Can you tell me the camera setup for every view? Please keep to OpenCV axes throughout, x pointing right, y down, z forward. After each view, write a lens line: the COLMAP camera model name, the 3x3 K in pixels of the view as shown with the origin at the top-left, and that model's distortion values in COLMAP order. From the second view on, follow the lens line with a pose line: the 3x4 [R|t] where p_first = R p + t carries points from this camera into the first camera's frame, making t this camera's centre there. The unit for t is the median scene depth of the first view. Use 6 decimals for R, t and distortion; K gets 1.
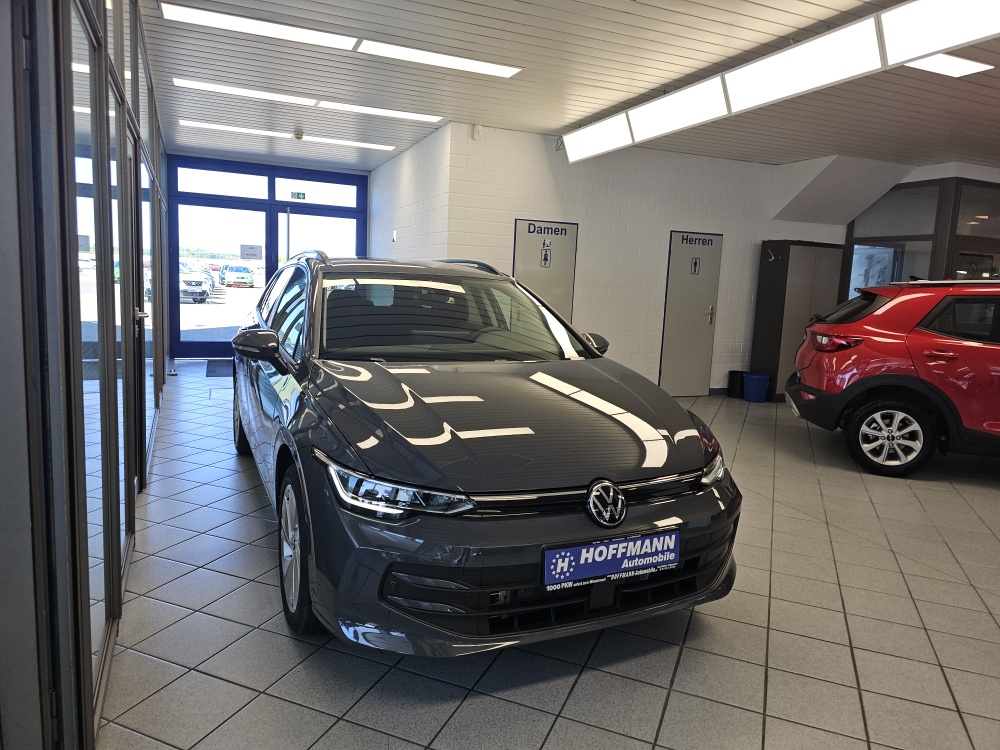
lens RADIAL K [[690.4, 0, 502.4], [0, 690.4, 372.6], [0, 0, 1]] dist [0.042125, -0.049397]
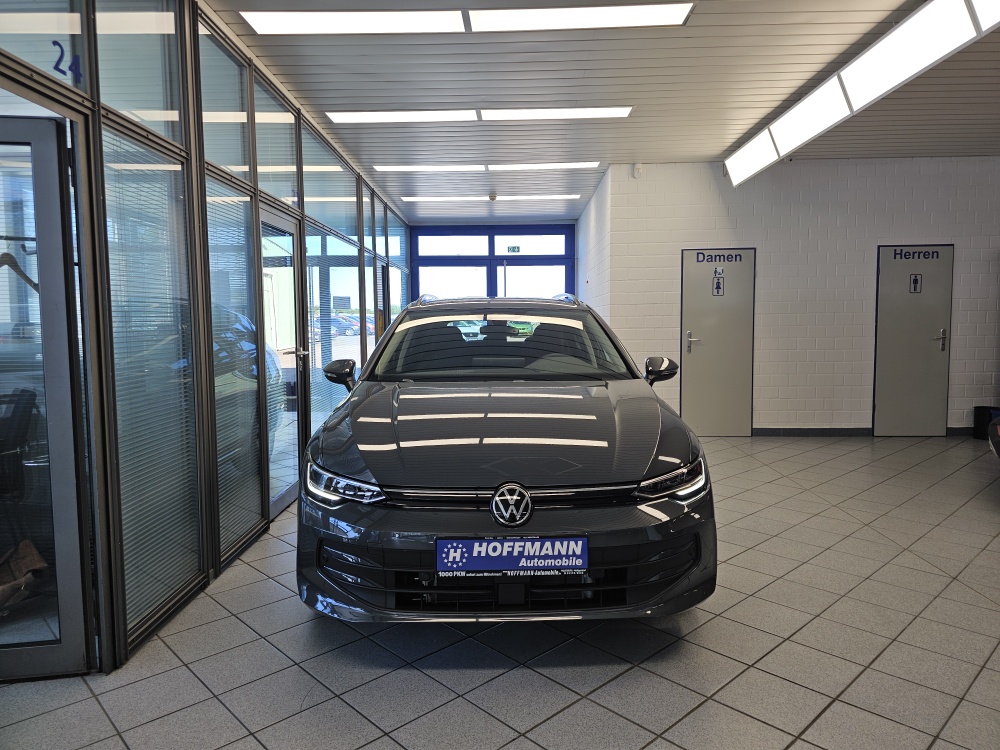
lens RADIAL K [[690.4, 0, 487.2], [0, 690.4, 374.1], [0, 0, 1]] dist [0.042125, -0.049397]
pose [[0.901266, -0.020846, -0.432765, 0.199569], [-0.006695, 0.998052, -0.062020, 0.018057], [0.433215, 0.058794, 0.899371, 0.001117]]
